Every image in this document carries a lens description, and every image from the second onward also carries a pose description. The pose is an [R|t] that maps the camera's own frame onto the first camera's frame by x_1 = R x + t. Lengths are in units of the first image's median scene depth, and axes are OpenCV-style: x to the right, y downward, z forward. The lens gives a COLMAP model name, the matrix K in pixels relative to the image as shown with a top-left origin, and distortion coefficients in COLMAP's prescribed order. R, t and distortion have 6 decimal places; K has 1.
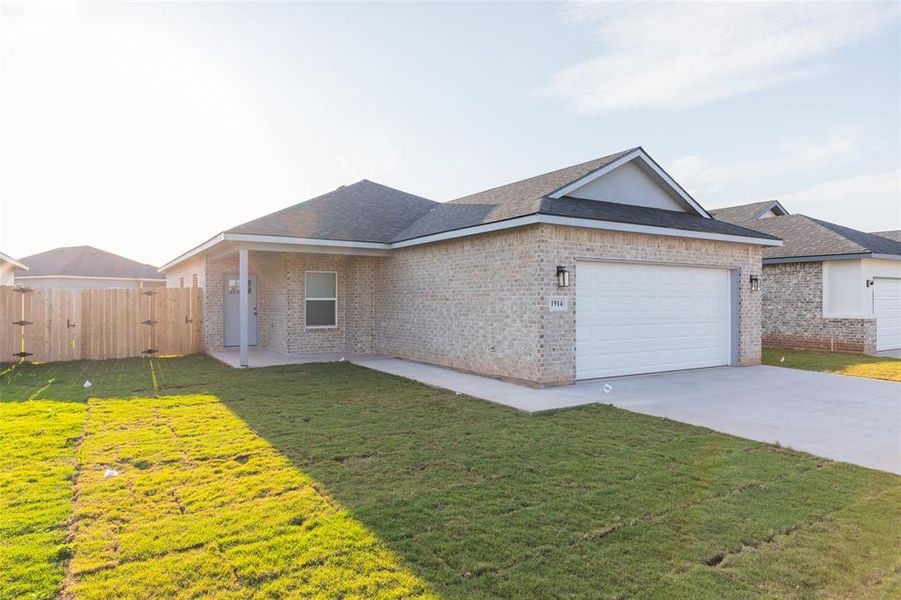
lens RADIAL K [[517.8, 0, 452.1], [0, 517.8, 302.2], [0, 0, 1]] dist [0.001734, 0.000052]
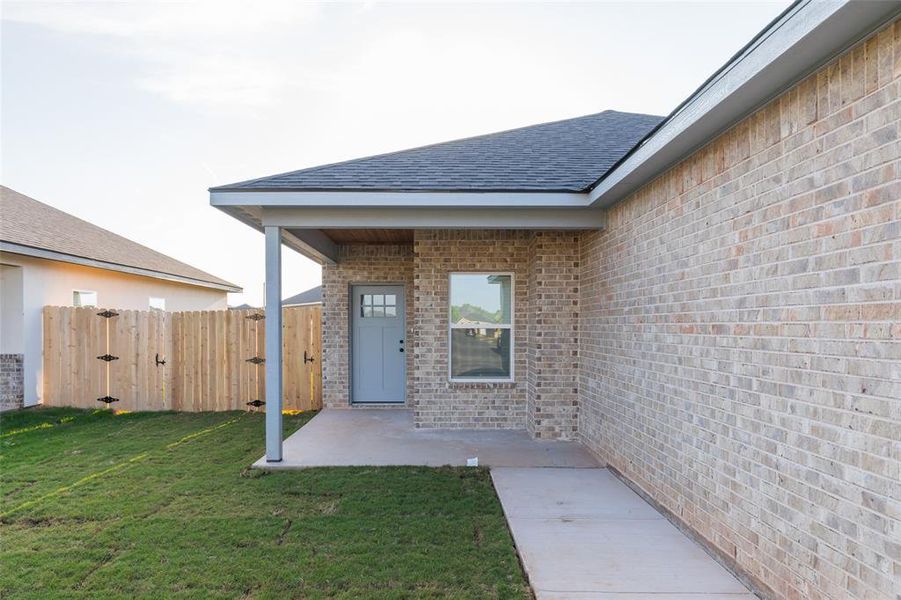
lens RADIAL K [[584.3, 0, 441.8], [0, 584.3, 335.0], [0, 0, 1]] dist [0.003512, -0.001845]
pose [[0.841613, 0.010053, -0.539988, 0.031070], [-0.003090, 0.999900, 0.013799, -0.005464], [0.540073, -0.009944, 0.841560, 0.508758]]
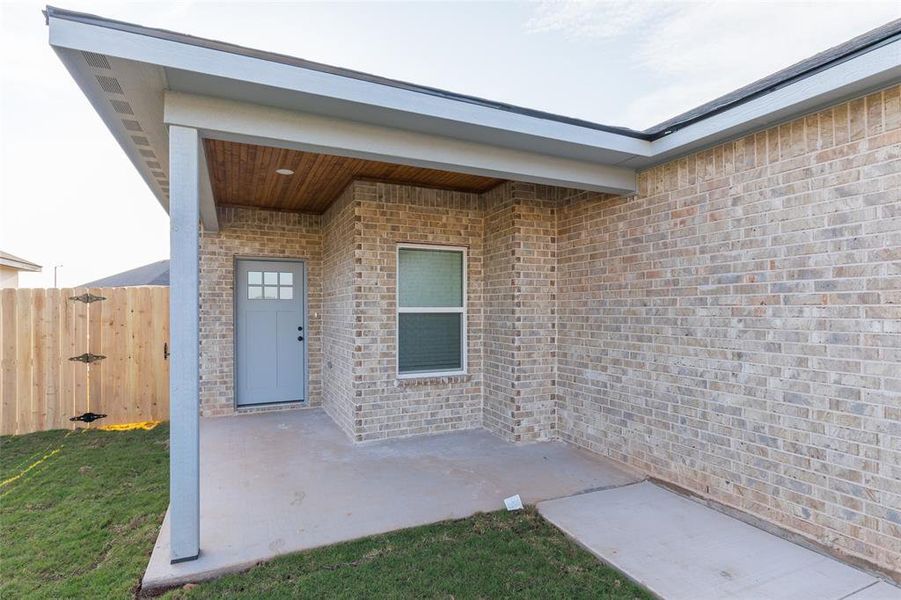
lens RADIAL K [[461.5, 0, 444.8], [0, 461.5, 309.8], [0, 0, 1]] dist [0.003657, -0.002147]
pose [[0.987182, -0.000913, -0.159595, -0.188759], [0.000342, 0.999993, -0.003609, -0.004968], [0.159597, 0.003508, 0.987176, 0.647094]]
